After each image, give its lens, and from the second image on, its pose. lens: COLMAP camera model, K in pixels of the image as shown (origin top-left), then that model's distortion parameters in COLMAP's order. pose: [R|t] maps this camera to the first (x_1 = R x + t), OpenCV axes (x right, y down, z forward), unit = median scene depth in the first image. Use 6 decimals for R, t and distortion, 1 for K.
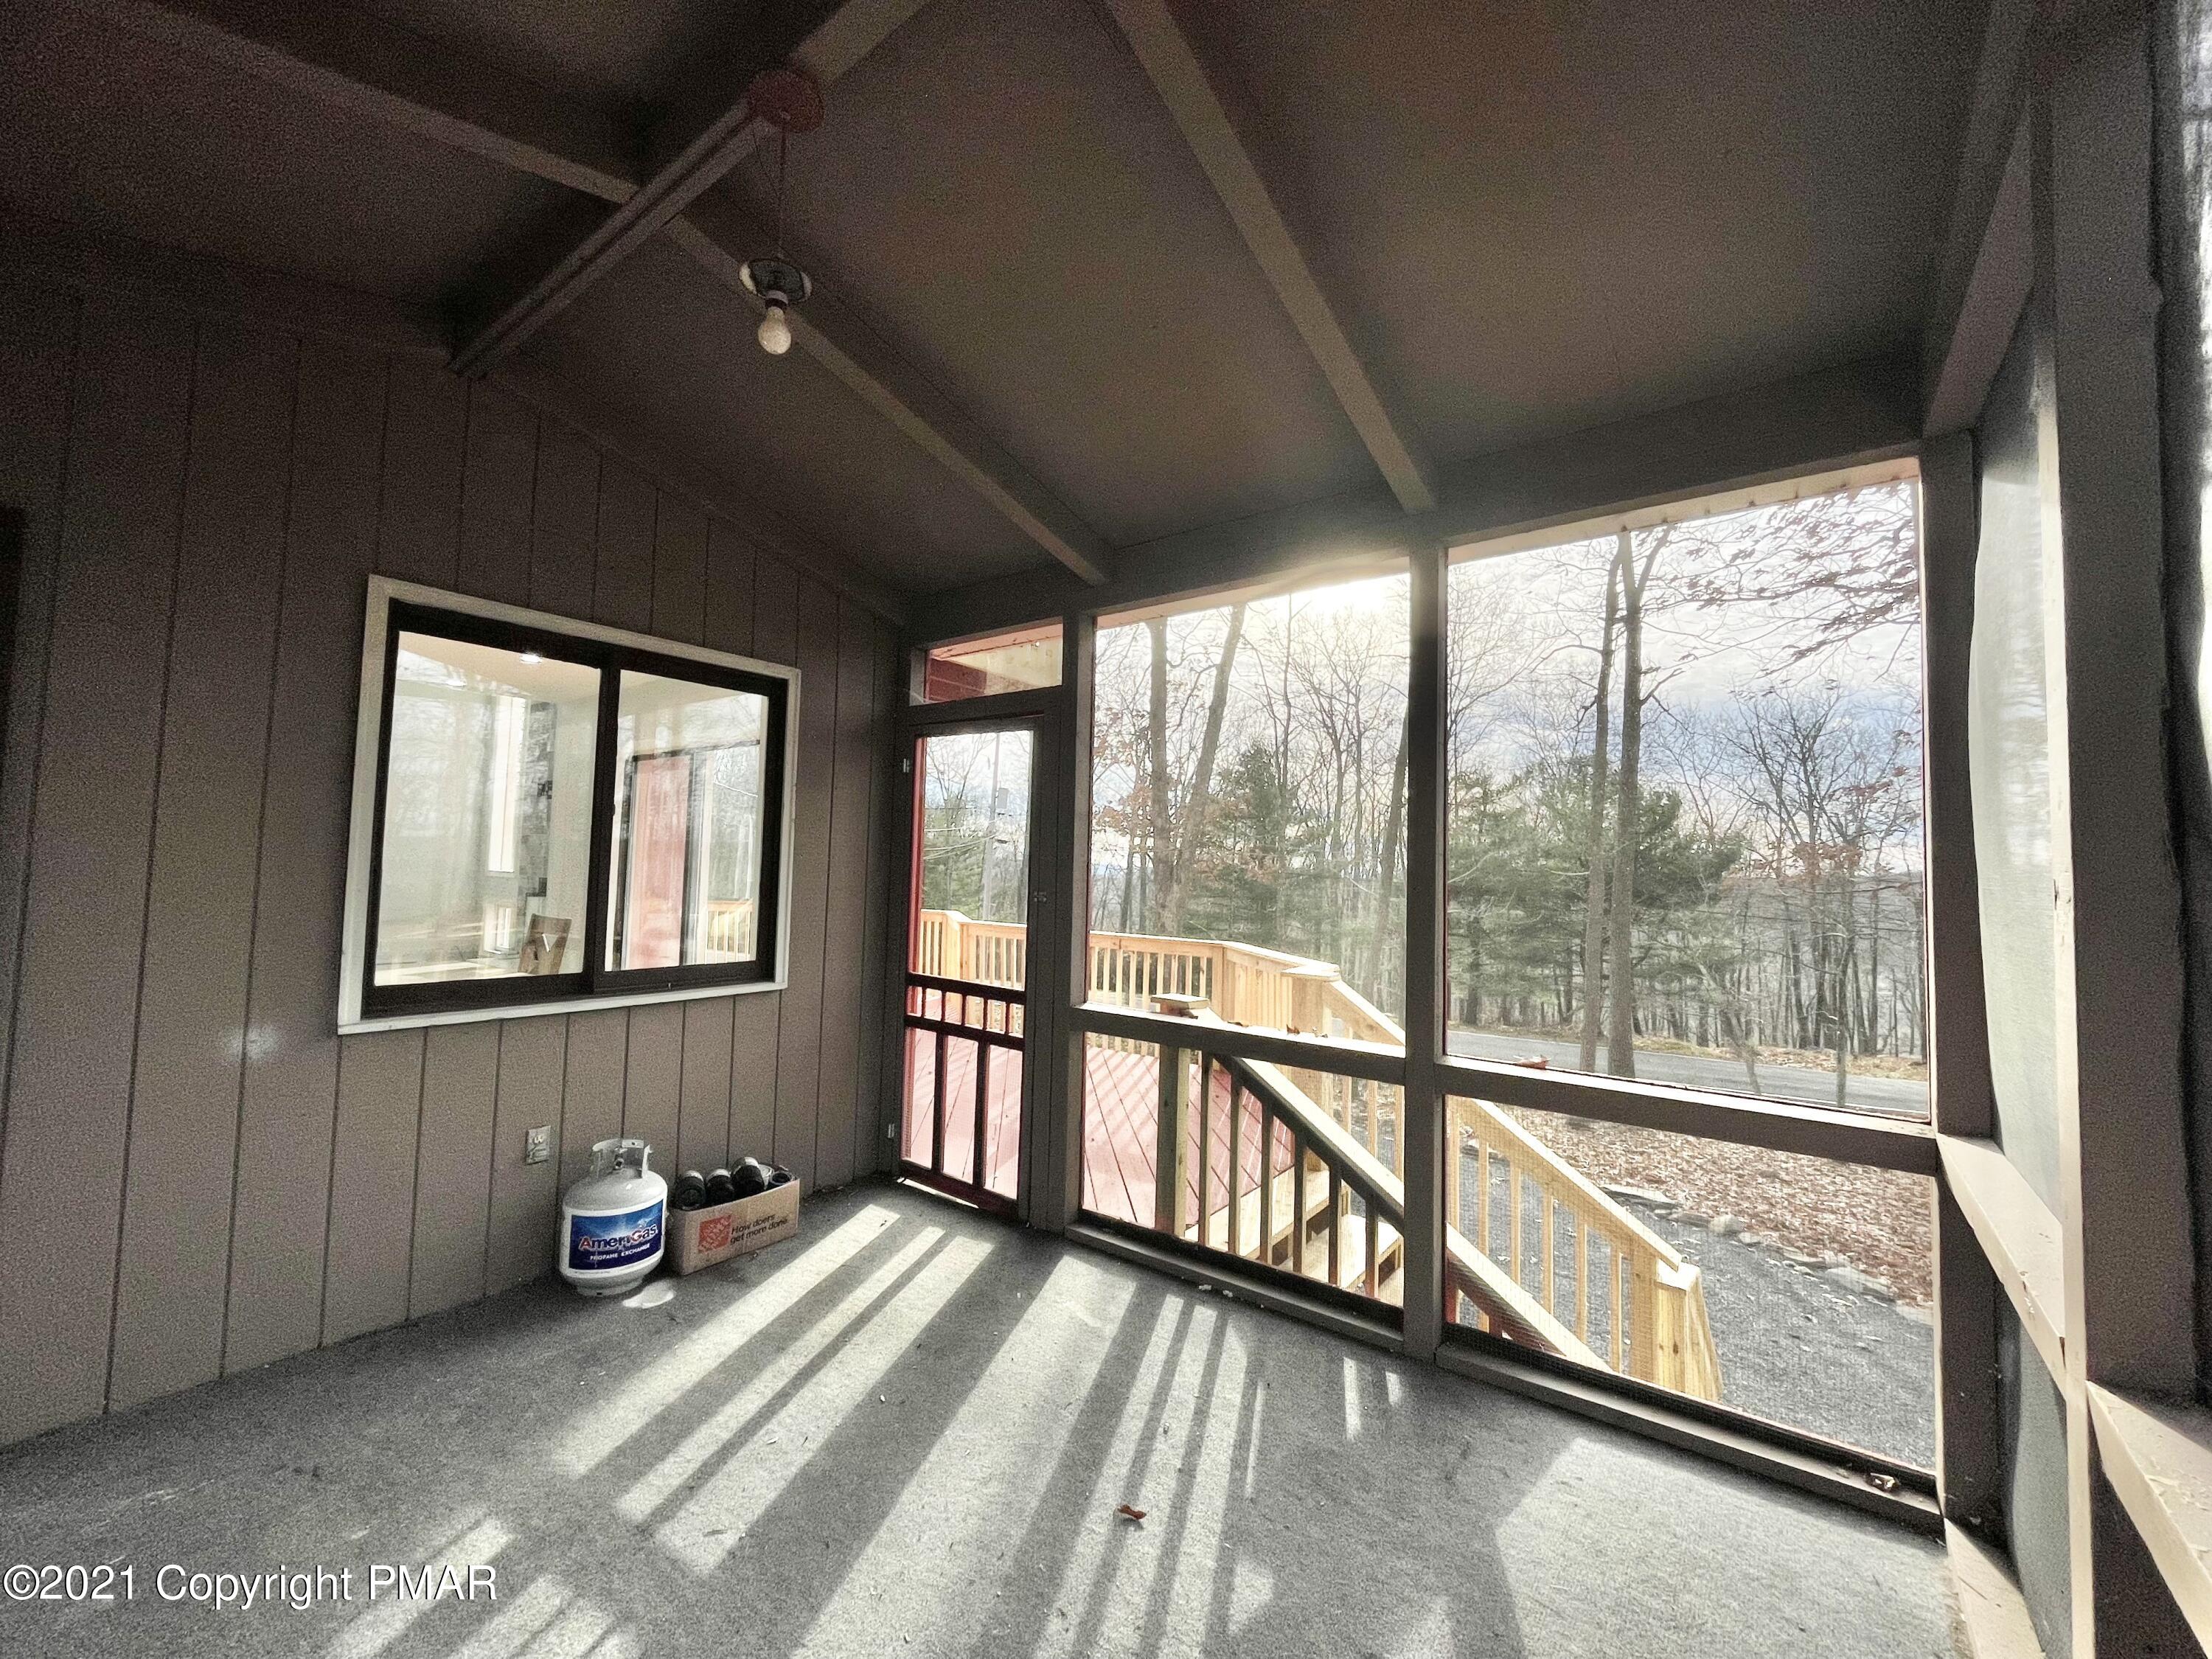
lens RADIAL K [[893.2, 0, 1116.1], [0, 893.2, 835.5], [0, 0, 1]] dist [-0.004693, 0.000544]
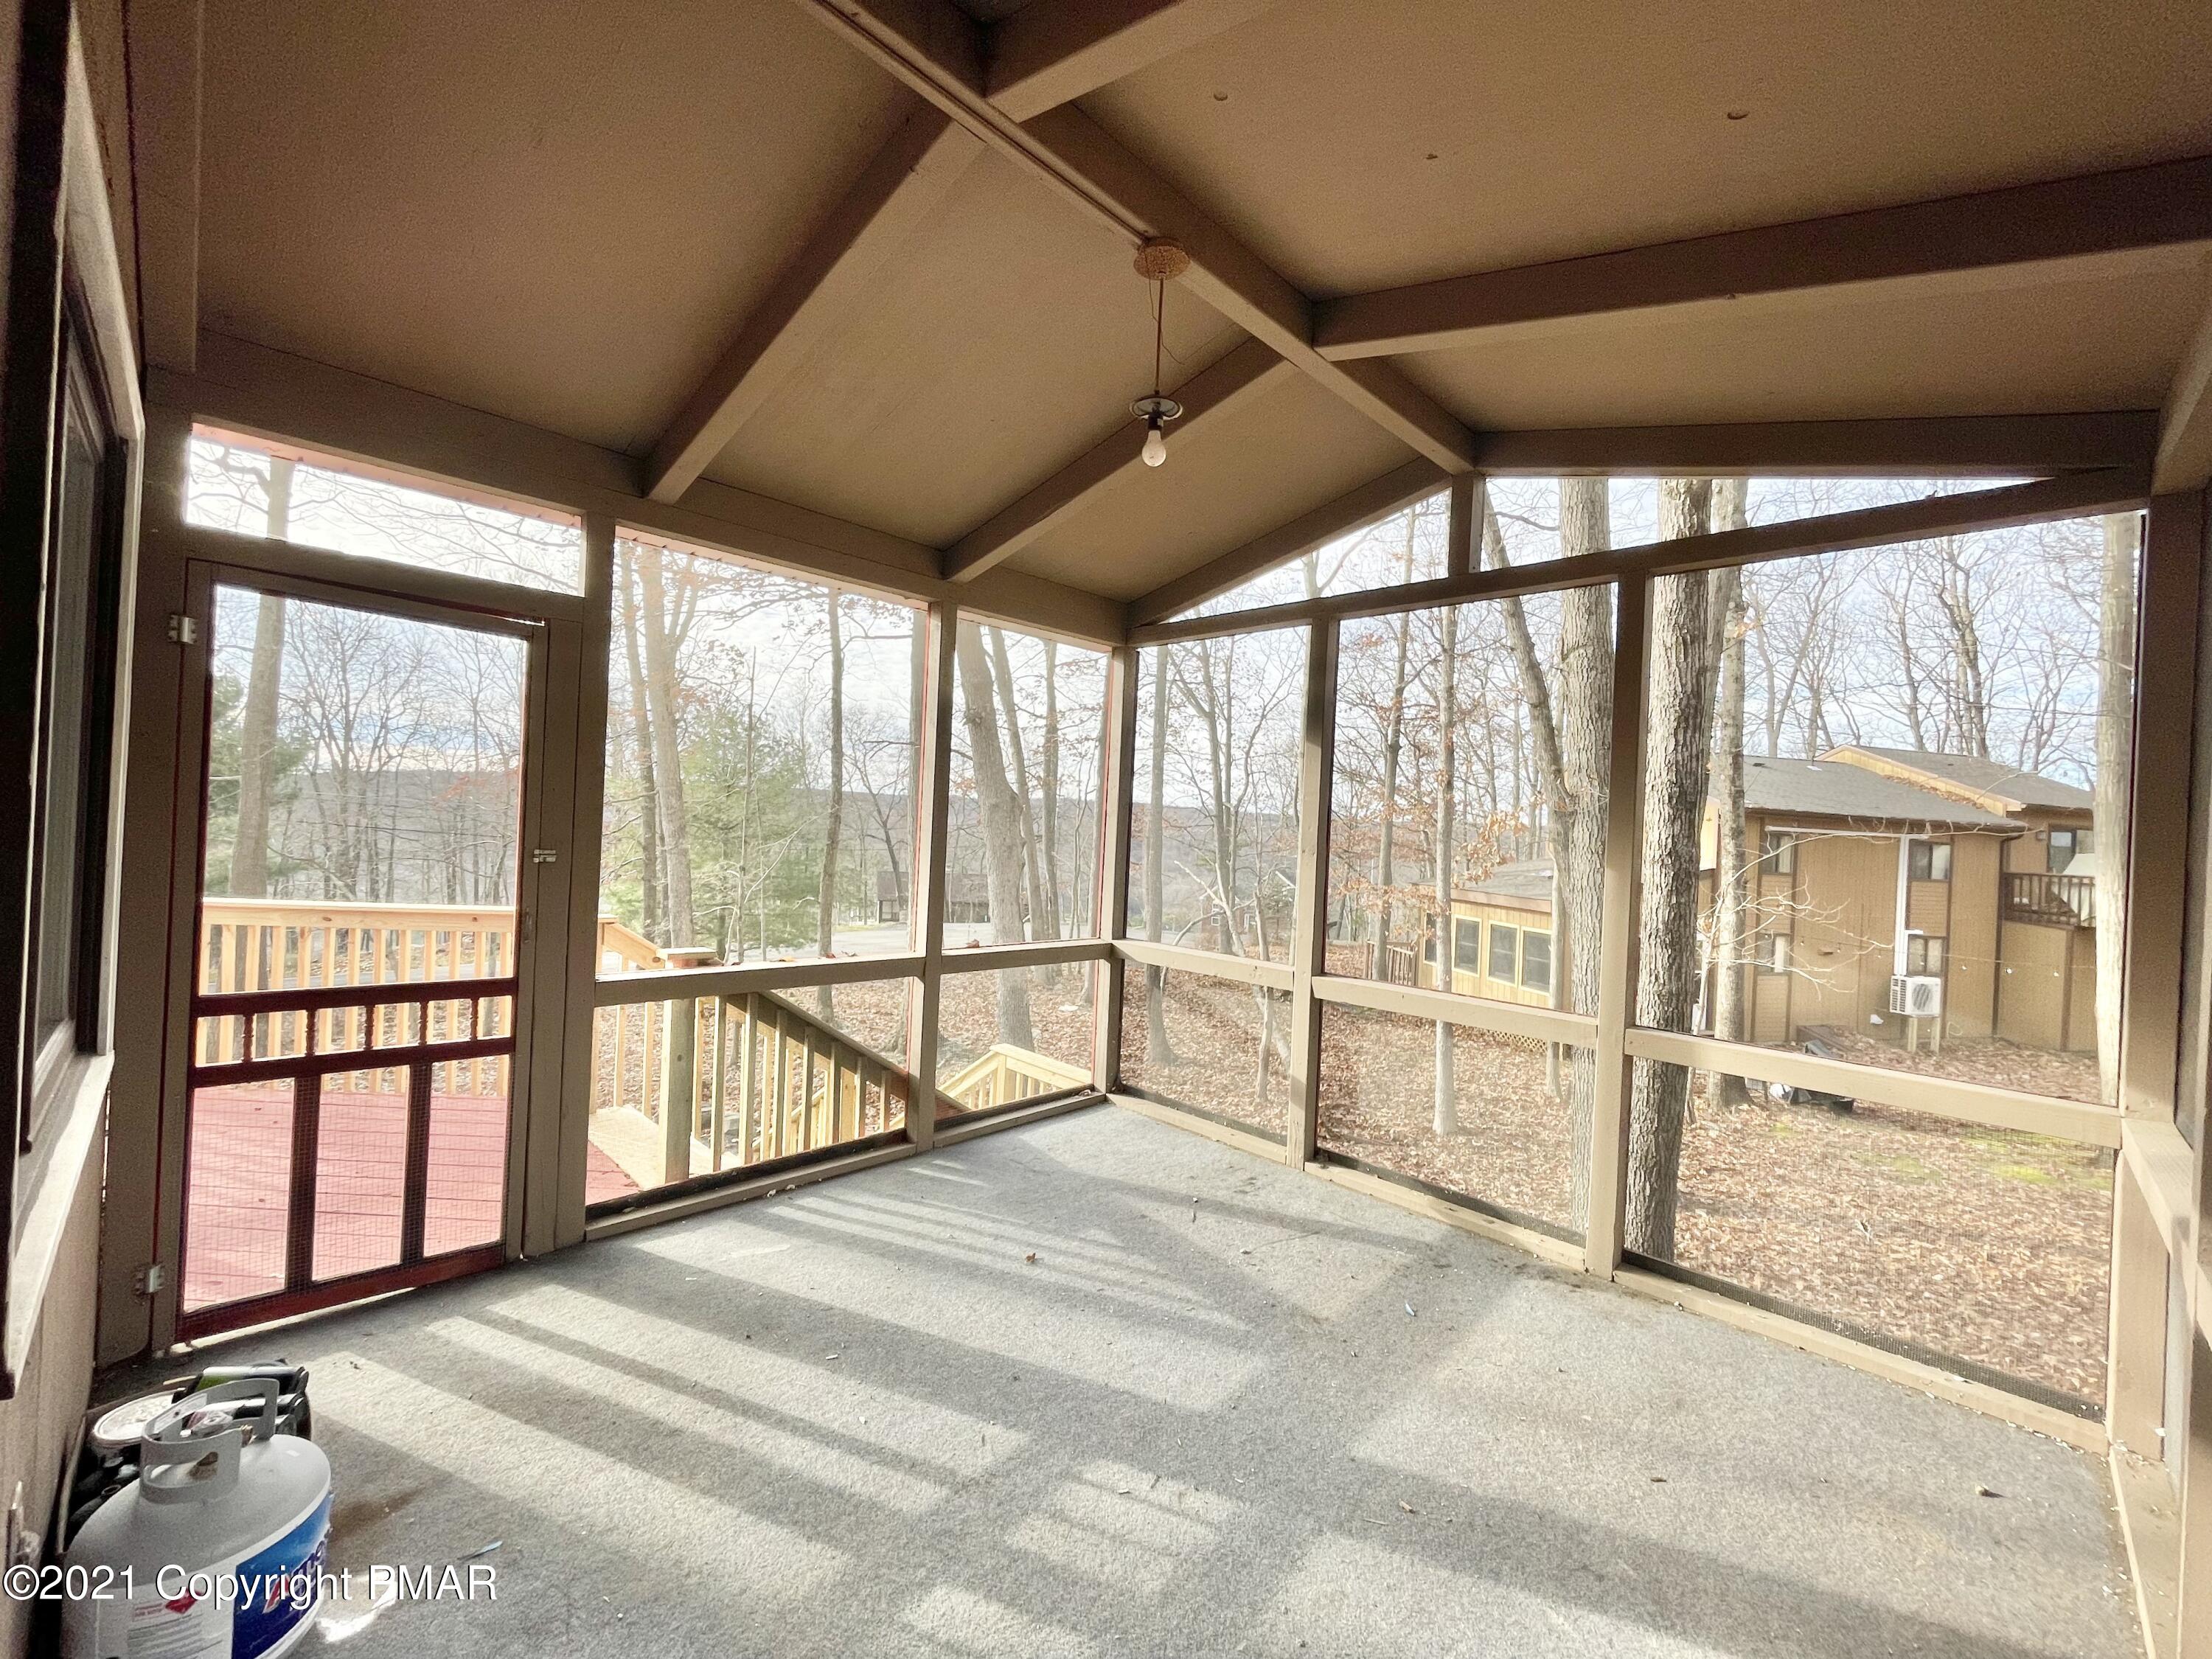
lens RADIAL K [[893.2, 0, 1128.7], [0, 893.2, 823.0], [0, 0, 1]] dist [-0.004693, 0.000544]
pose [[0.122271, -0.026731, 0.992137, -0.805204], [-0.097215, 0.994508, 0.038776, -0.042925], [-0.987724, -0.101191, 0.119000, 0.387446]]
